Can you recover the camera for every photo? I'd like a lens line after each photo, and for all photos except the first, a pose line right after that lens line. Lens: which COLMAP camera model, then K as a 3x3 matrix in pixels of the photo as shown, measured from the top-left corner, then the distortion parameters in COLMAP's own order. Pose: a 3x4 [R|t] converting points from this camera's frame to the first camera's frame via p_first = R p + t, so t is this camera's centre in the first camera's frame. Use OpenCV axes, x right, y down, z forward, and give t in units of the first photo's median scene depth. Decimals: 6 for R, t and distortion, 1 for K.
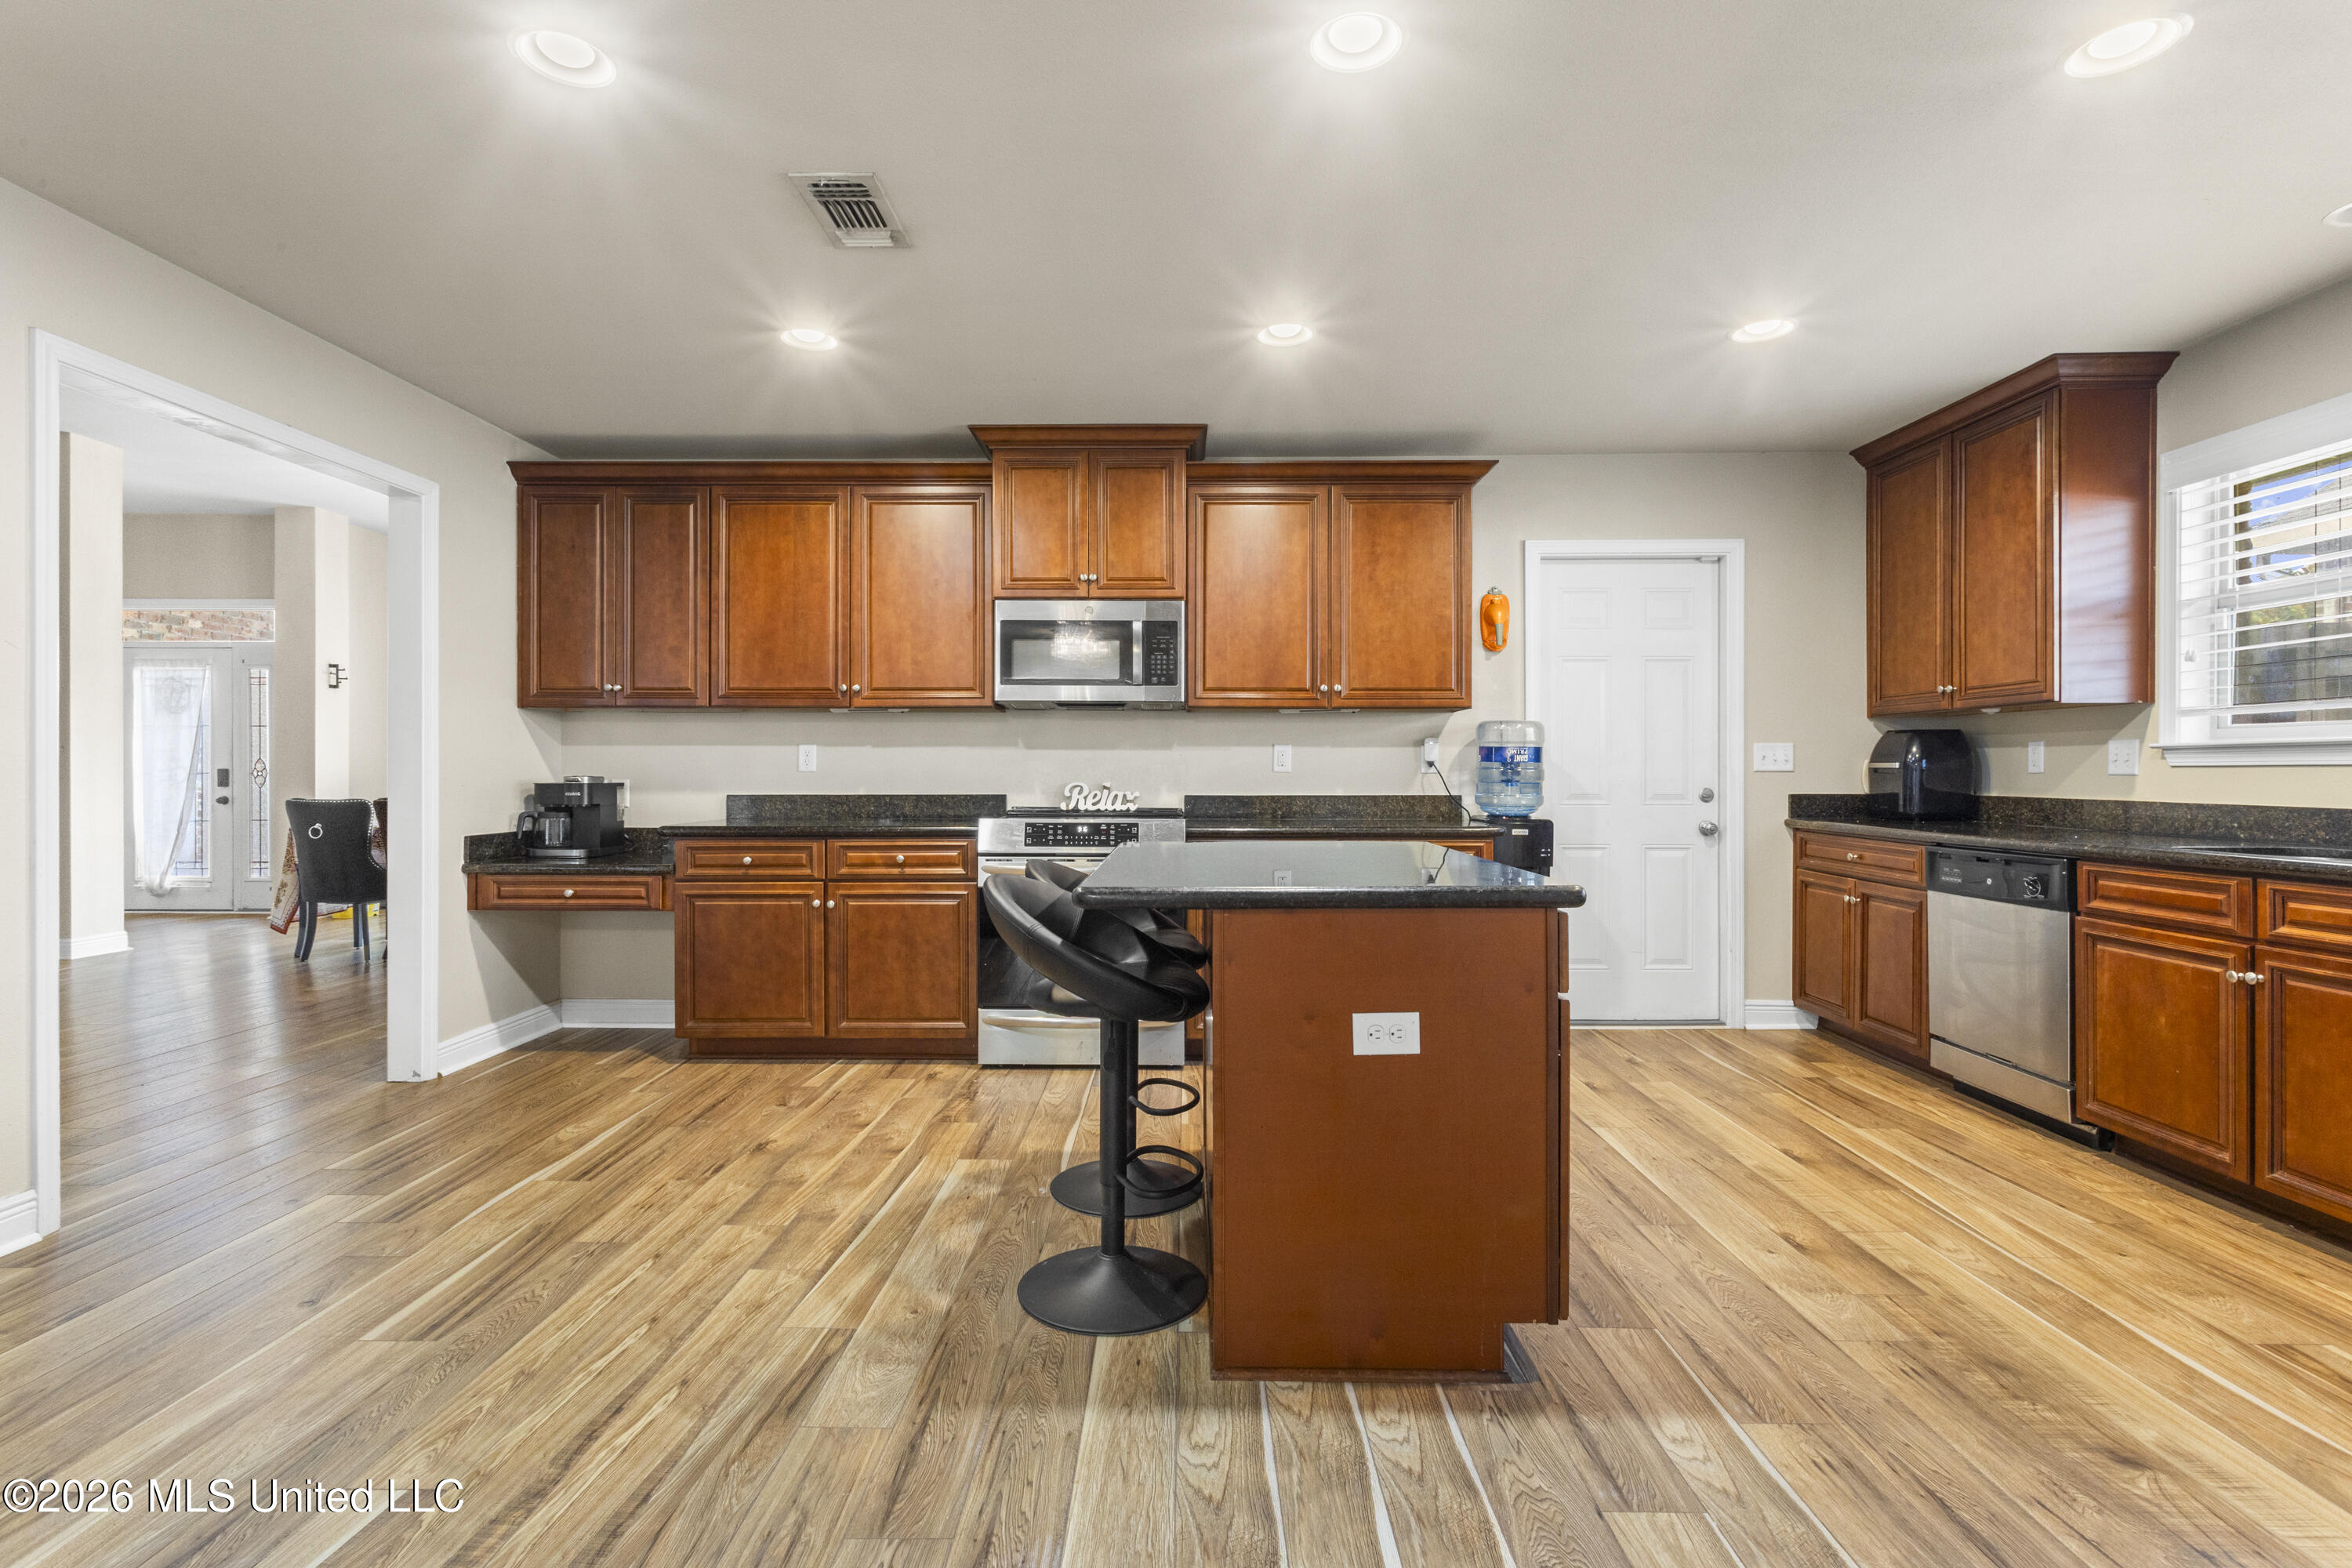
lens RADIAL K [[1117.1, 0, 1156.8], [0, 1117.1, 775.1], [0, 0, 1]] dist [0.003308, 0.000167]
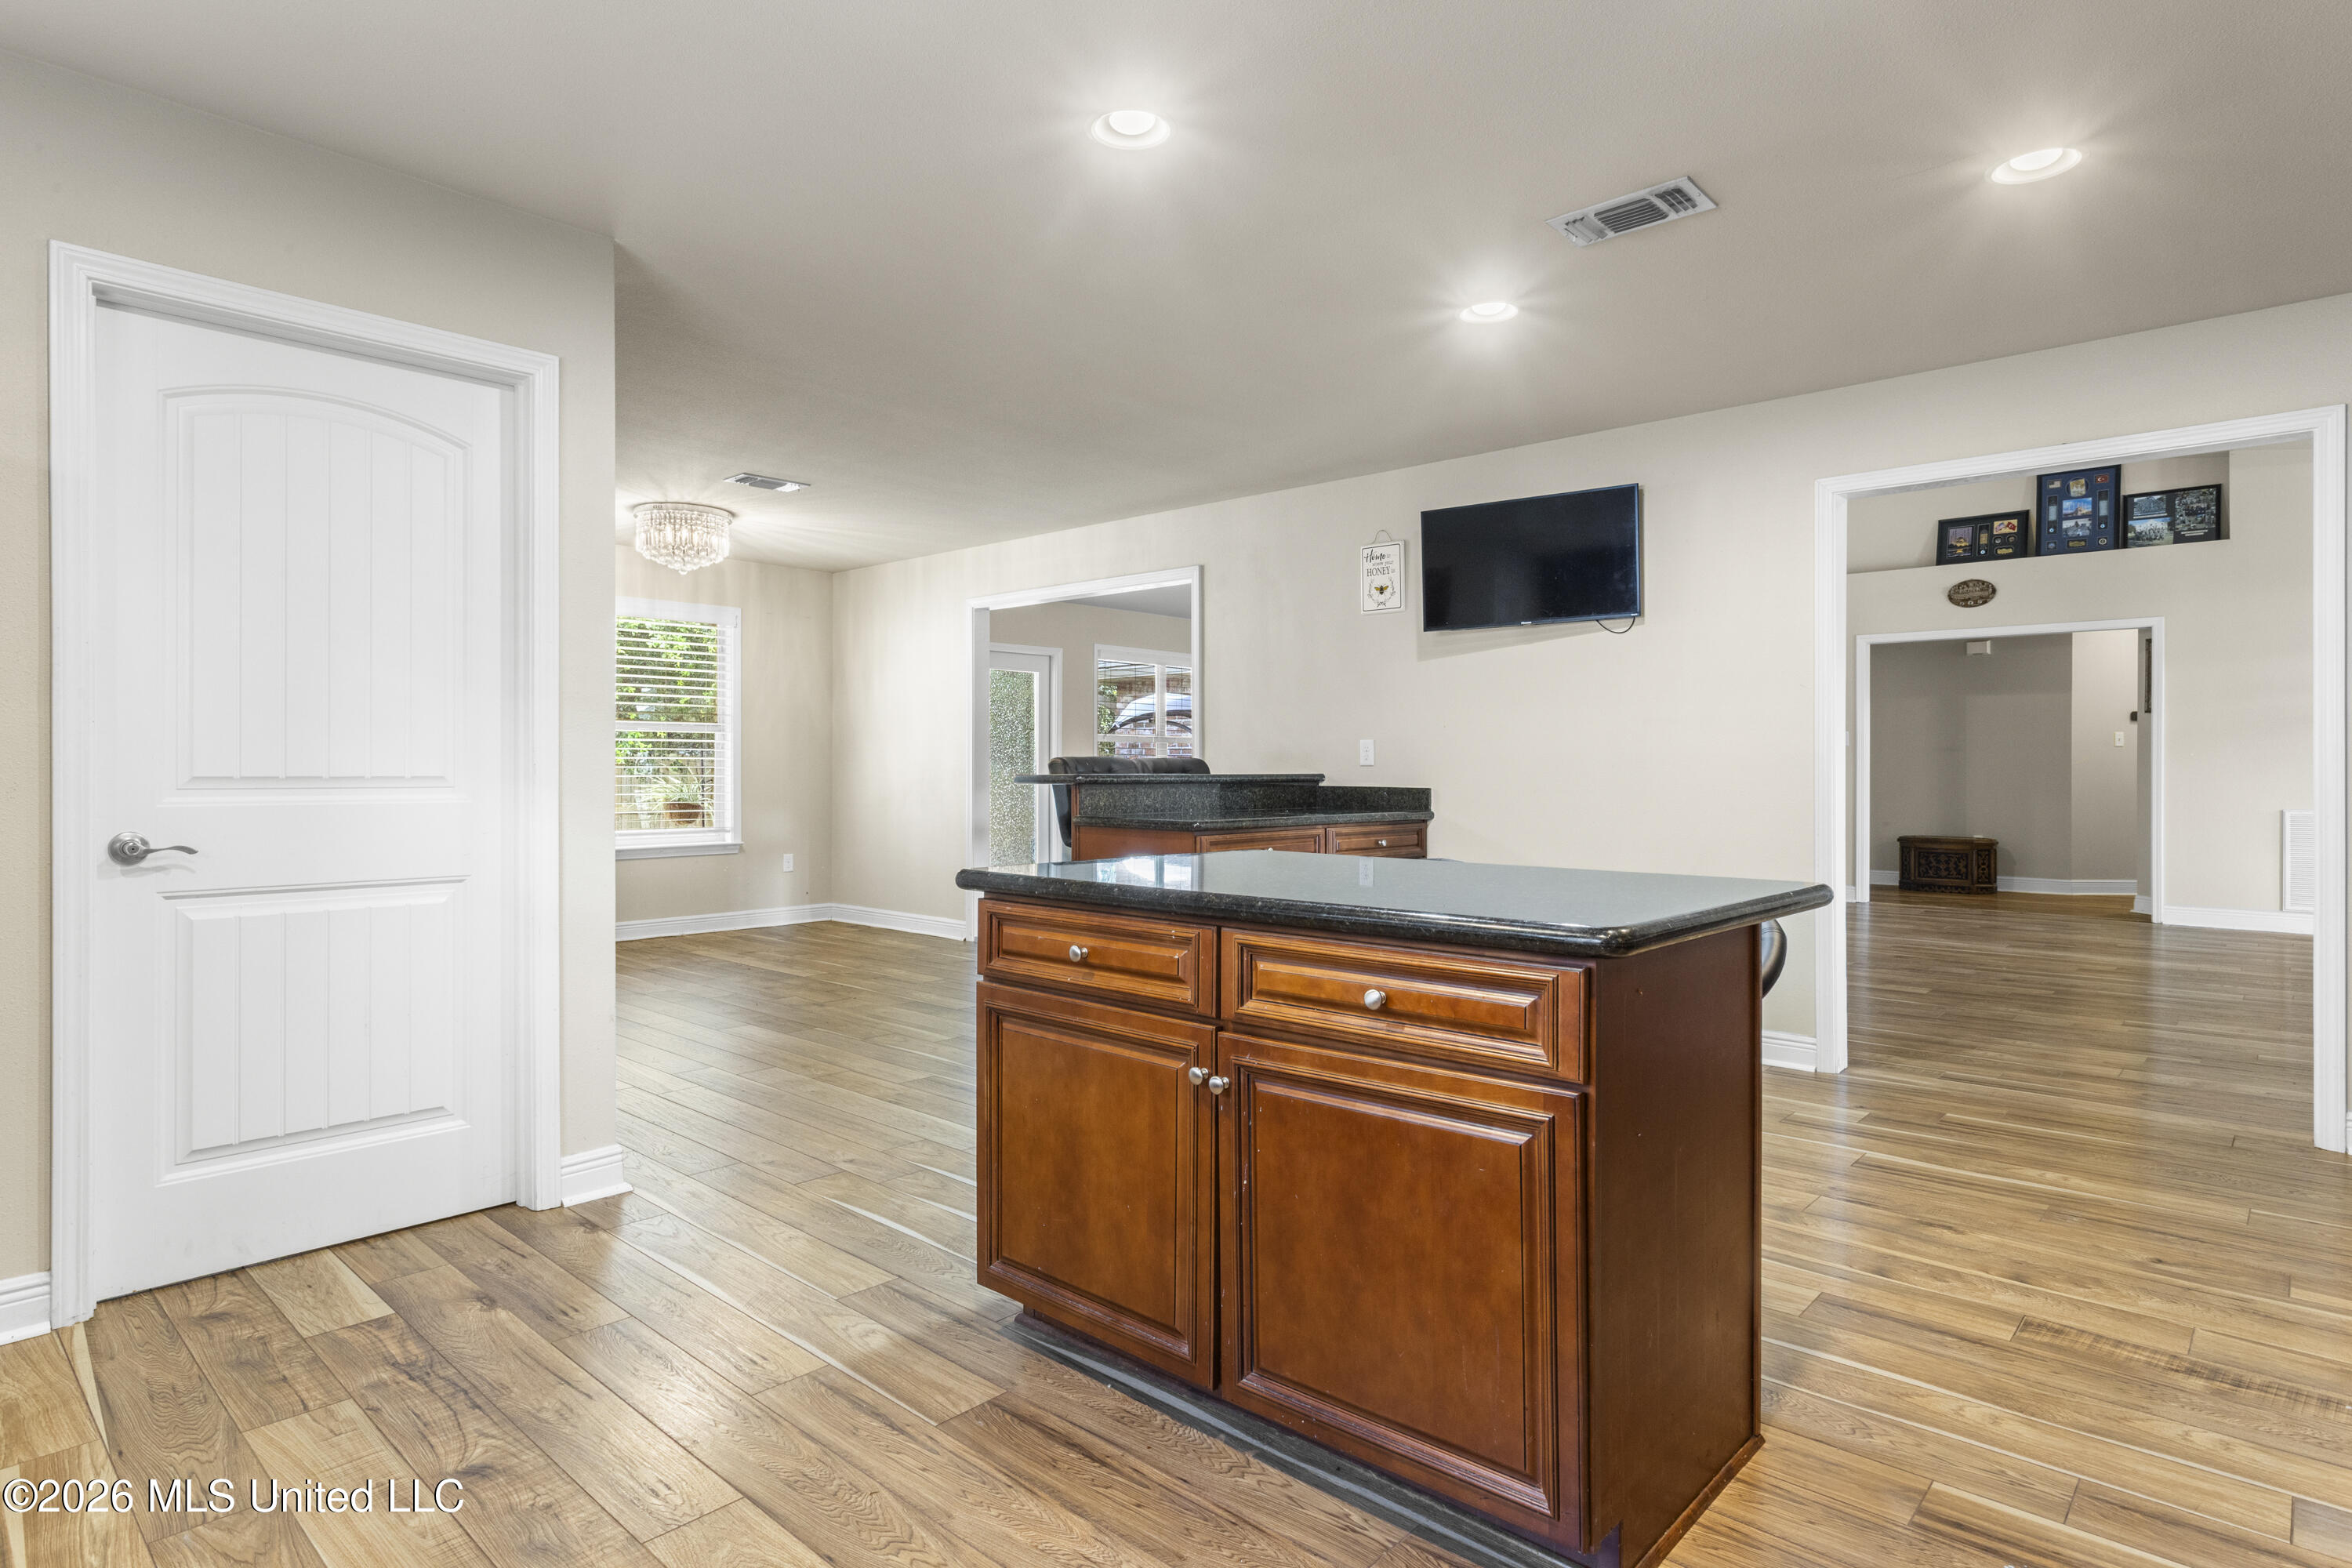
lens RADIAL K [[1262.5, 0, 1172.0], [0, 1262.5, 769.1], [0, 0, 1]] dist [-0.002010, 0.002381]
pose [[-0.665229, 0.000029, -0.746639, 0.653111], [-0.002690, 0.999993, 0.002436, -0.000436], [0.746634, 0.003628, -0.665225, 1.110114]]
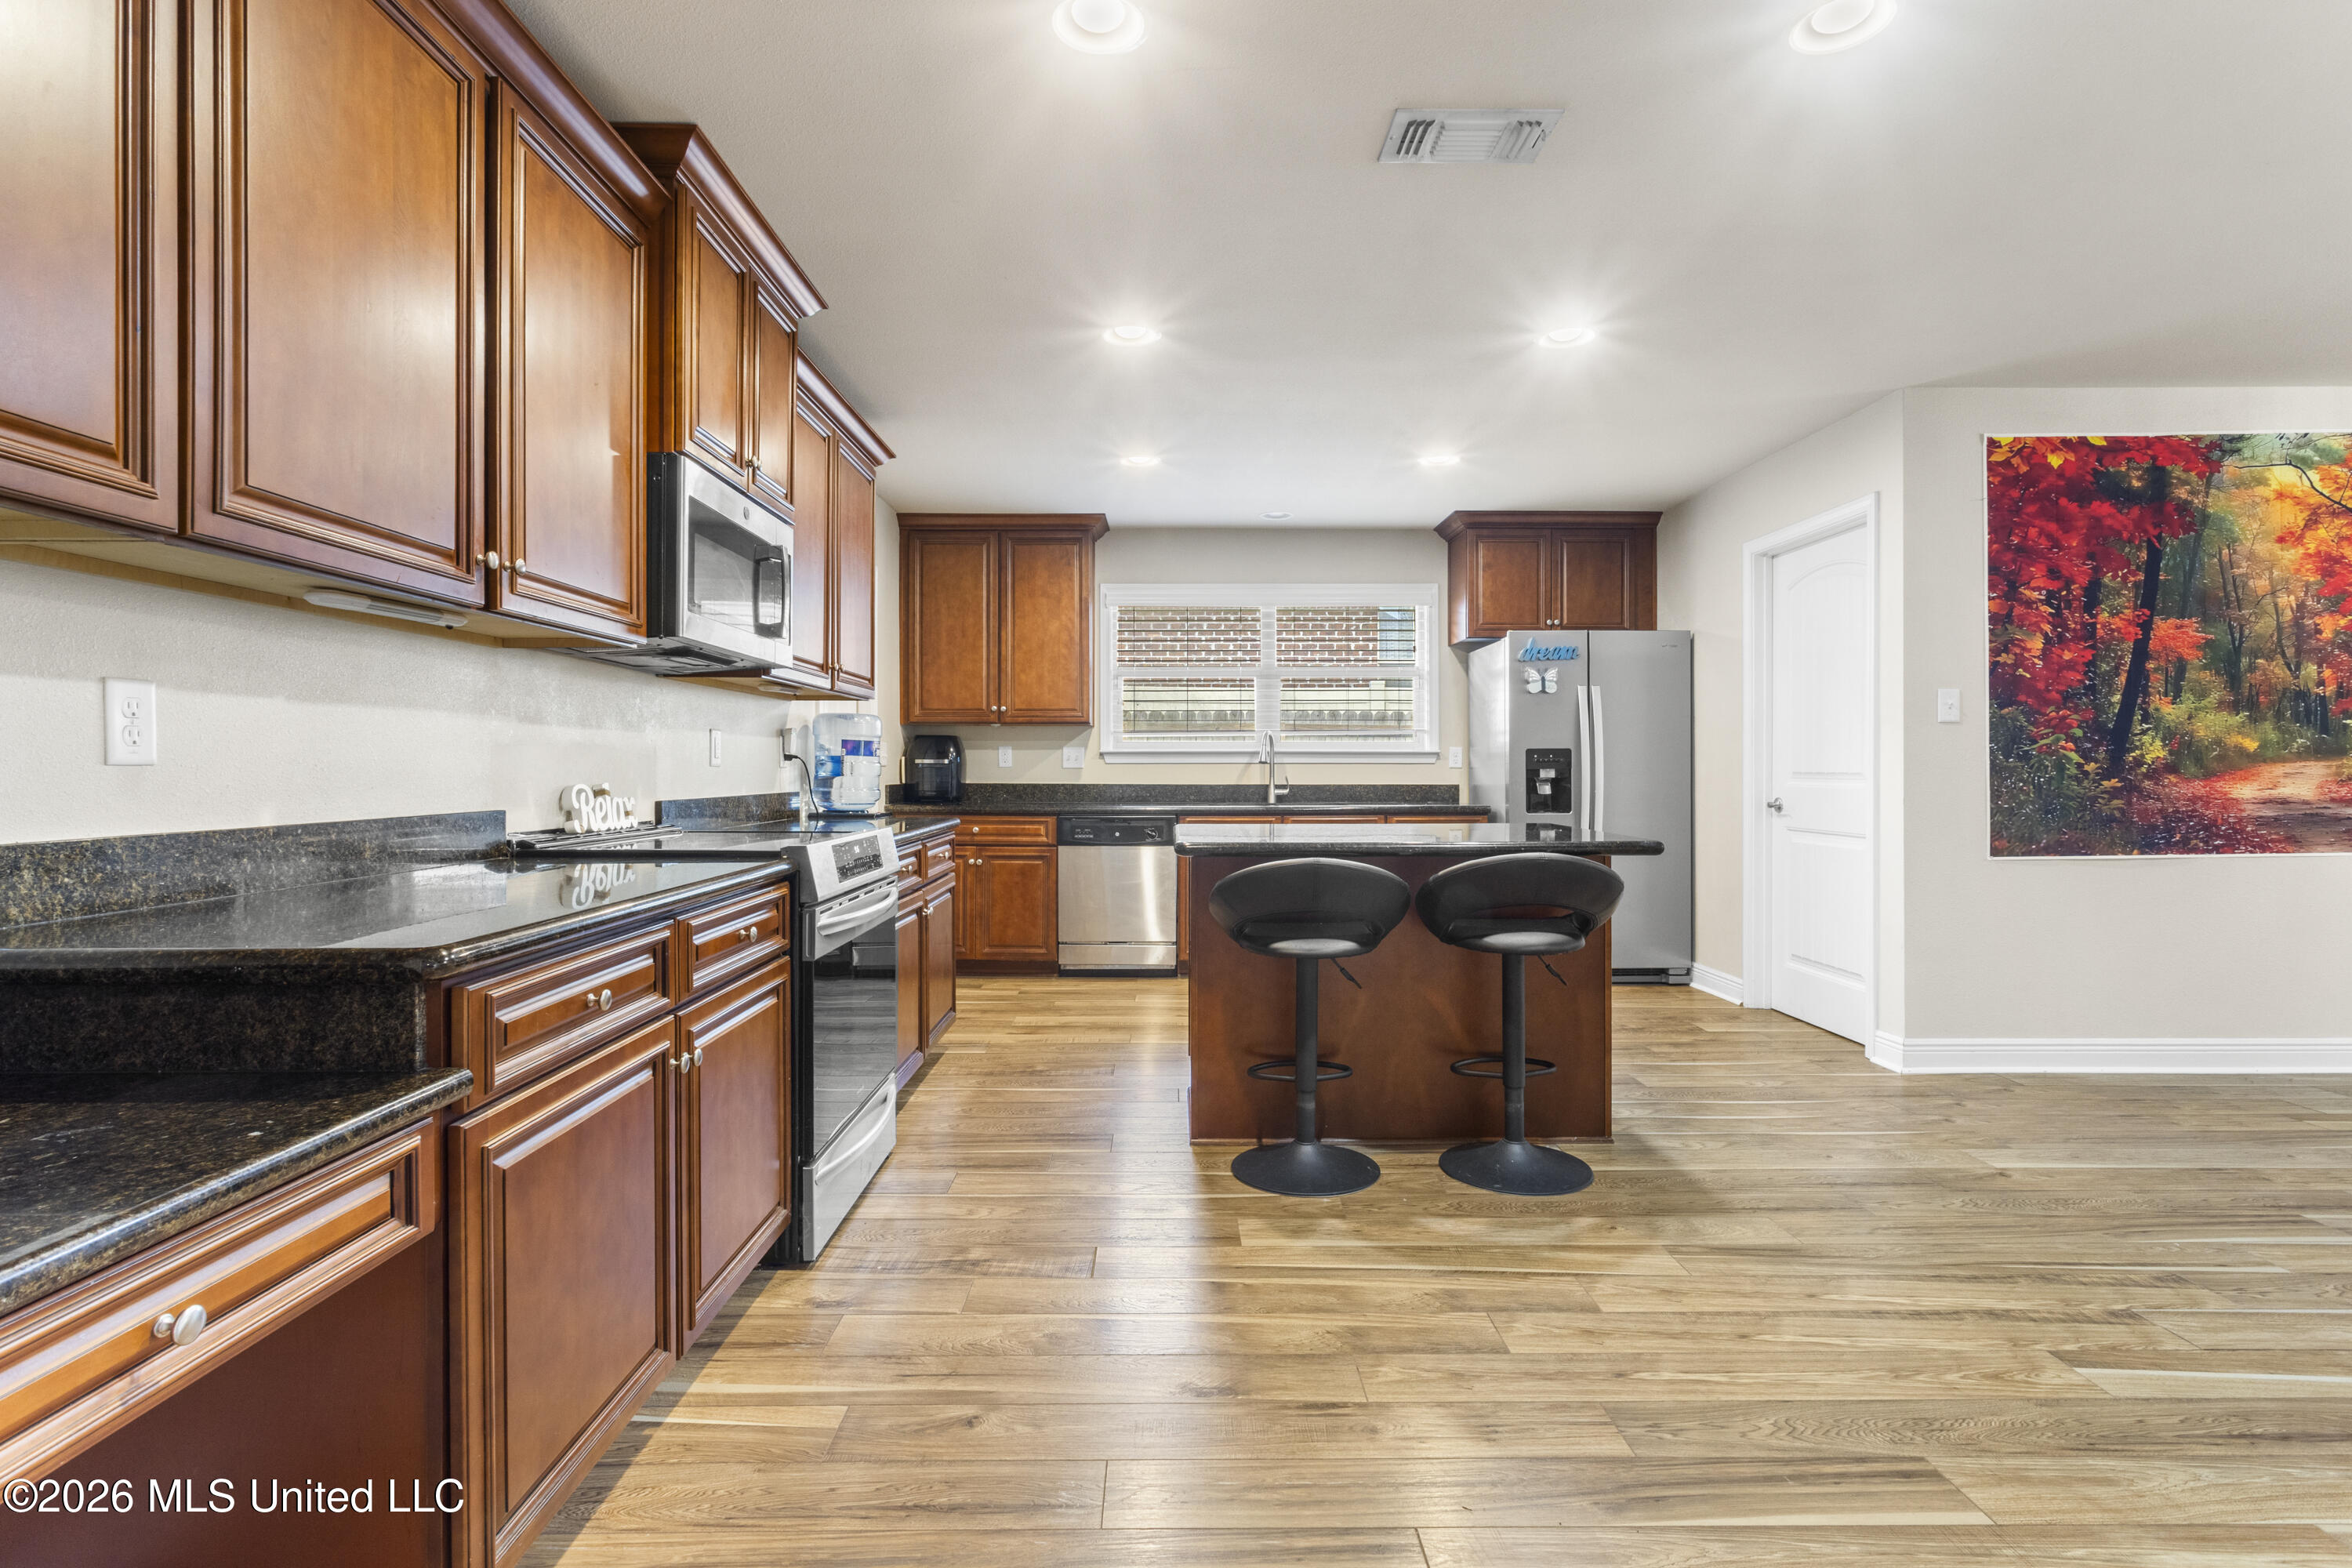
lens RADIAL K [[1117.1, 0, 1188.9], [0, 1117.1, 787.3], [0, 0, 1]] dist [0.003308, 0.000167]
pose [[-0.036796, -0.018095, 0.999159, -0.880680], [0.003478, 0.999828, 0.018236, -0.001905], [-0.999317, 0.004146, -0.036727, 0.961500]]
